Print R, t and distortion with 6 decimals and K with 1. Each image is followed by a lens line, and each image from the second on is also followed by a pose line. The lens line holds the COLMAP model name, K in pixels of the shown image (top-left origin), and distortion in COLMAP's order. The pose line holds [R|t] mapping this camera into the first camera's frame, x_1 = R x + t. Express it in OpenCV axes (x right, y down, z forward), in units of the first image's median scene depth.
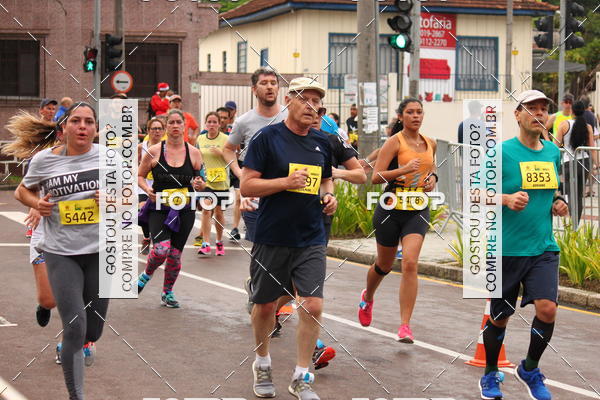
lens RADIAL K [[3024.4, 0, 312.8], [0, 3024.4, 199.4], [0, 0, 1]] dist [0.167251, 3.242839]
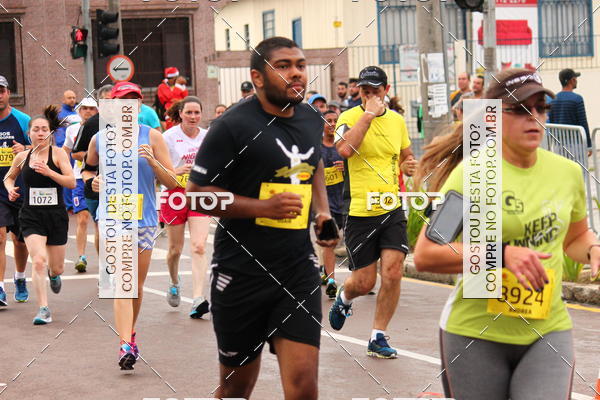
lens RADIAL K [[3250.6, 0, 300.0], [0, 3250.6, 200.0], [0, 0, 1]] dist [0.493551, 4.443065]
pose [[0.998660, -0.051578, 0.004228, -0.021278], [0.051573, 0.998669, 0.001088, -0.002951], [-0.004278, -0.000869, 0.999990, 0.144104]]
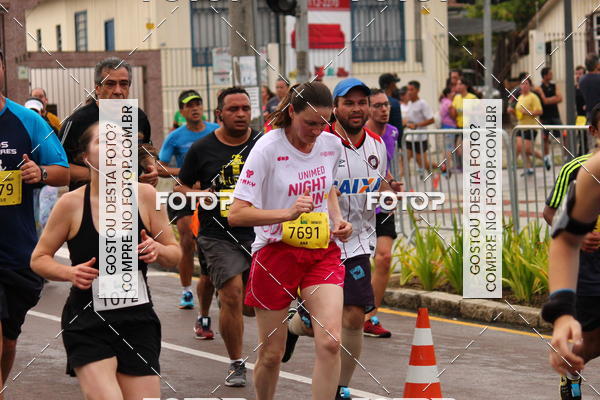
lens RADIAL K [[3181.0, 0, 267.1], [0, 3181.0, 200.0], [0, 0, 1]] dist [0.533782, 18.768226]
pose [[0.997532, -0.044846, 0.054019, -0.022088], [0.044736, 0.998994, 0.003234, -0.003571], [-0.054110, -0.000810, 0.998535, 0.165635]]
